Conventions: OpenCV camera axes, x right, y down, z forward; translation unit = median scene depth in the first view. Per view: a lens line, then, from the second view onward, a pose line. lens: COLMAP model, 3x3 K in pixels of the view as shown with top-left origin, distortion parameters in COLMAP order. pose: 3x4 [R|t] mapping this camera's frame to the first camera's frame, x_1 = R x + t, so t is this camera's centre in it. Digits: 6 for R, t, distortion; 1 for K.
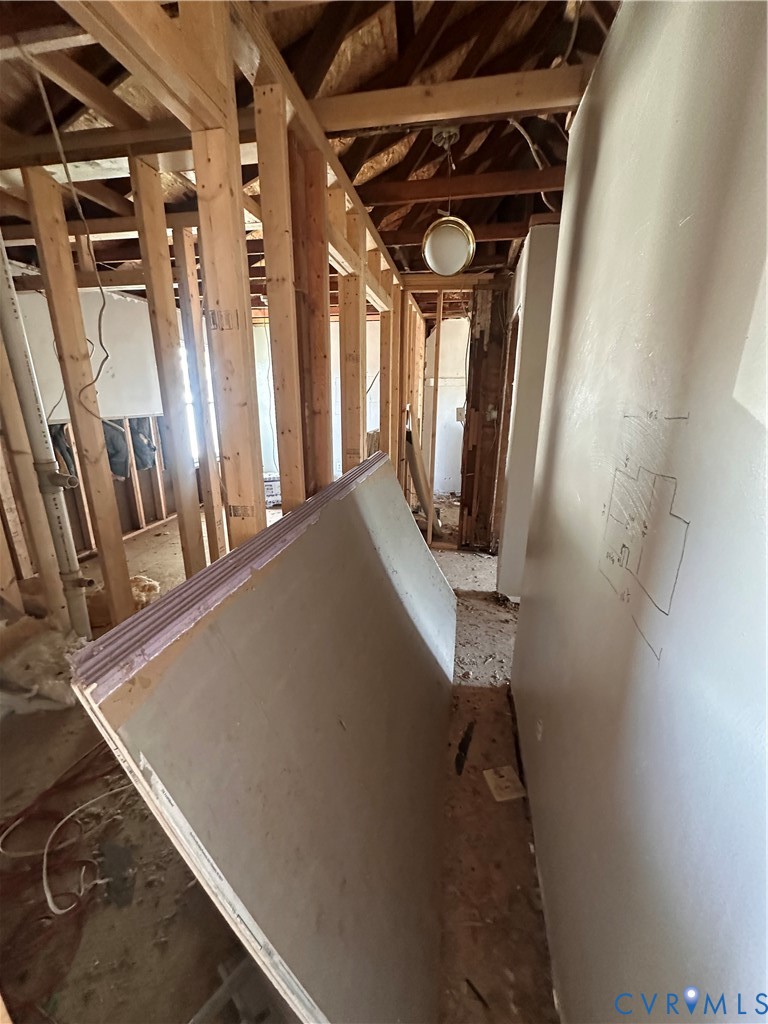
lens RADIAL K [[406.0, 0, 384.0], [0, 406.0, 512.0], [0, 0, 1]] dist [-0.002610, -0.000182]
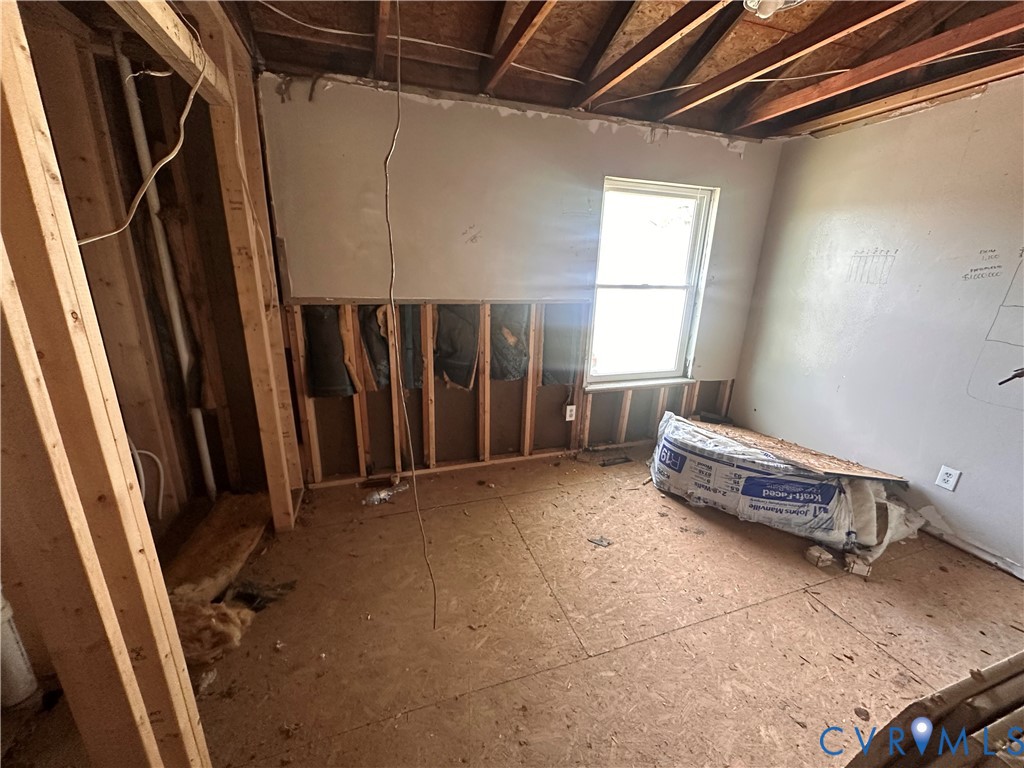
lens RADIAL K [[406.0, 0, 512.0], [0, 406.0, 384.0], [0, 0, 1]] dist [-0.002610, -0.000182]
pose [[0.500220, 0.246157, -0.830173, -0.031994], [-0.267713, 0.955734, 0.122077, -0.196248], [0.823474, 0.161182, 0.543976, 0.691087]]
